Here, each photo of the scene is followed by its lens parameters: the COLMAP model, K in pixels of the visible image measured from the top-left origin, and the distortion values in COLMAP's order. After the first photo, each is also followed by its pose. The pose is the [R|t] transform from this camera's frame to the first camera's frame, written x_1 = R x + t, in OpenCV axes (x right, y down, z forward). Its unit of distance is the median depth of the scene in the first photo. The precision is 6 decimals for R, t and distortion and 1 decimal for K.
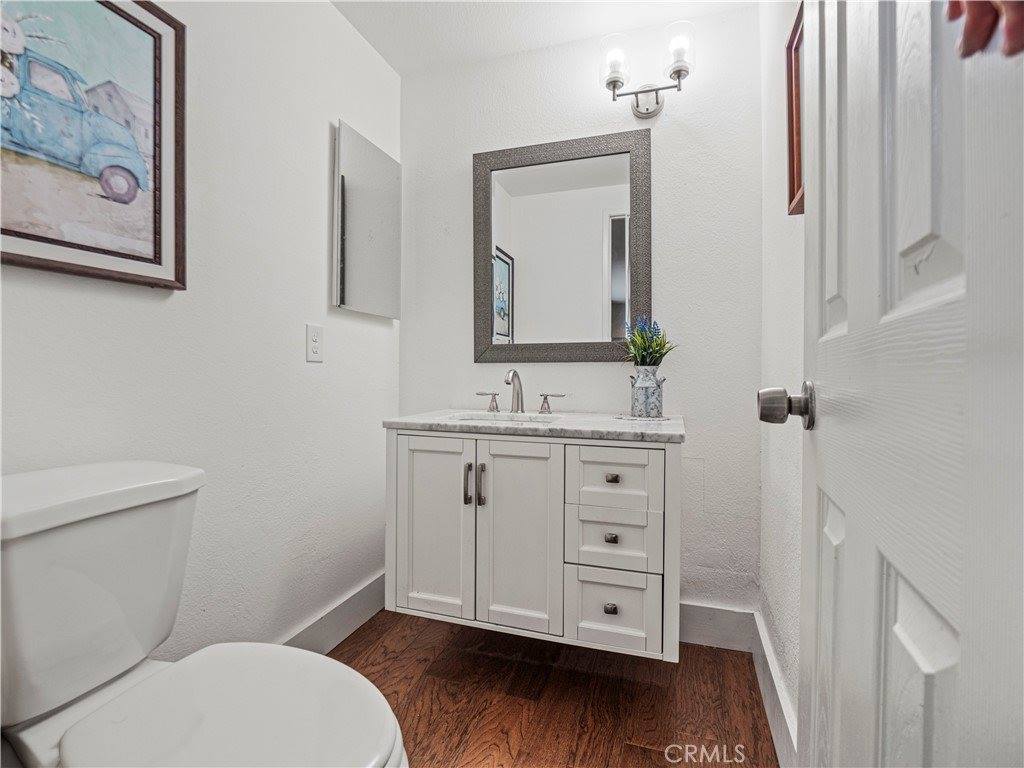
lens RADIAL K [[501.9, 0, 511.0], [0, 501.9, 377.9], [0, 0, 1]] dist [-0.007043, -0.004522]
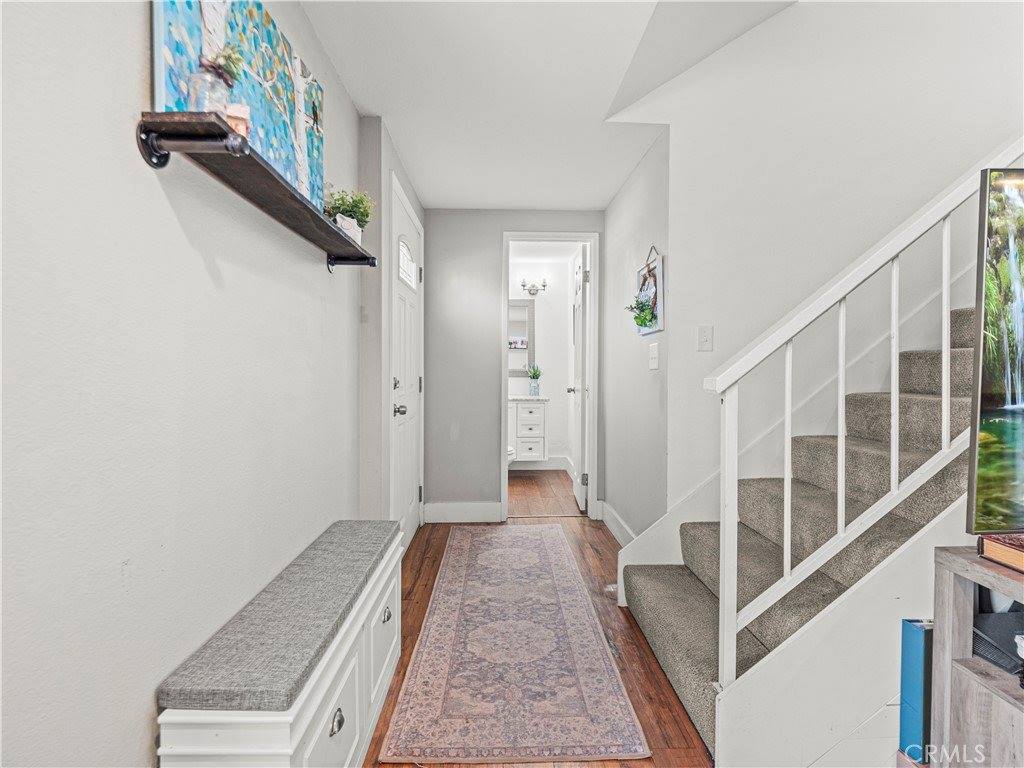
lens RADIAL K [[501.9, 0, 510.0], [0, 501.9, 385.5], [0, 0, 1]] dist [-0.007043, -0.004522]
pose [[0.939624, -0.015929, 0.341839, -1.013962], [0.005481, 0.999488, 0.031508, -0.090384], [-0.342166, -0.027732, 0.939230, -2.025896]]
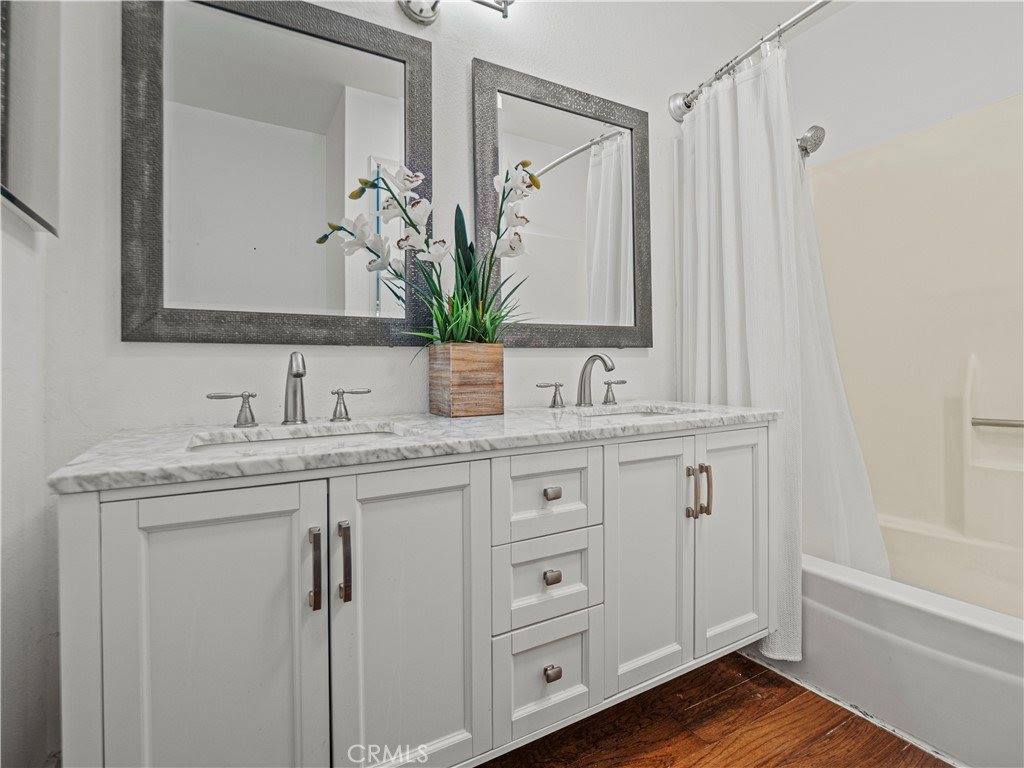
lens RADIAL K [[501.9, 0, 519.6], [0, 501.9, 370.1], [0, 0, 1]] dist [-0.007043, -0.004522]
pose [[0.652260, -0.025372, 0.757570, -0.326131], [0.029465, 0.999533, 0.008107, 0.009030], [-0.757422, 0.017034, 0.652703, 0.485234]]
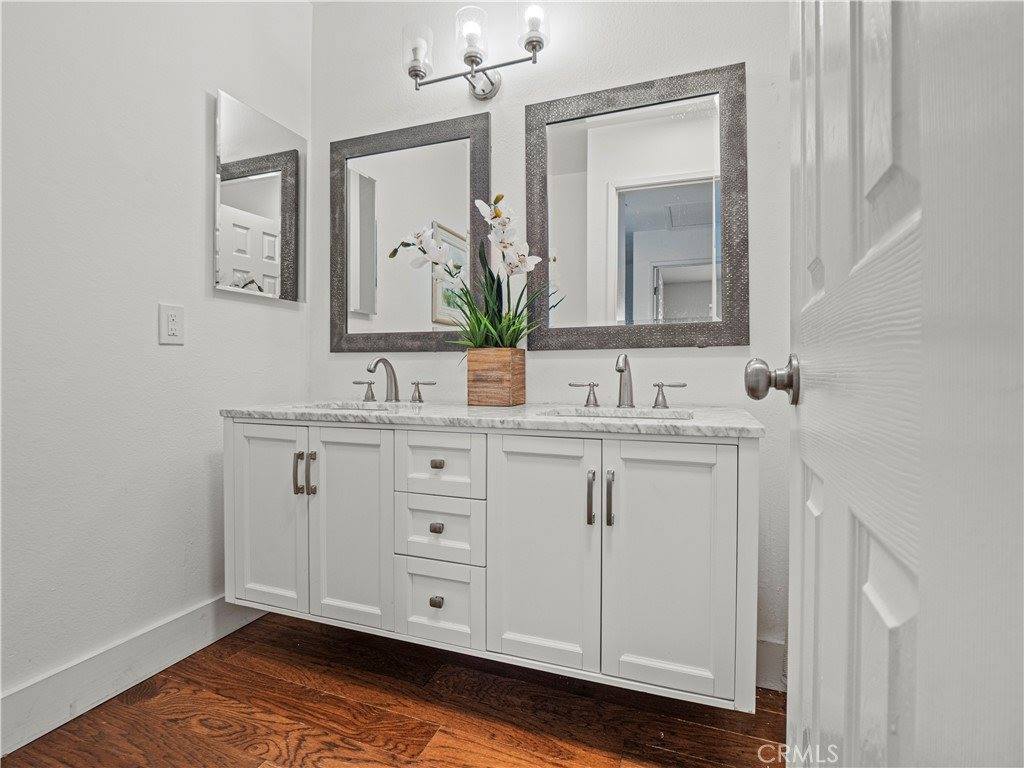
lens RADIAL K [[501.9, 0, 512.4], [0, 501.9, 376.5], [0, 0, 1]] dist [-0.007043, -0.004522]
pose [[0.999757, -0.013346, -0.017546, 0.323311], [0.013321, 0.999910, -0.001549, 0.030746], [0.017565, 0.001315, 0.999845, 0.042541]]
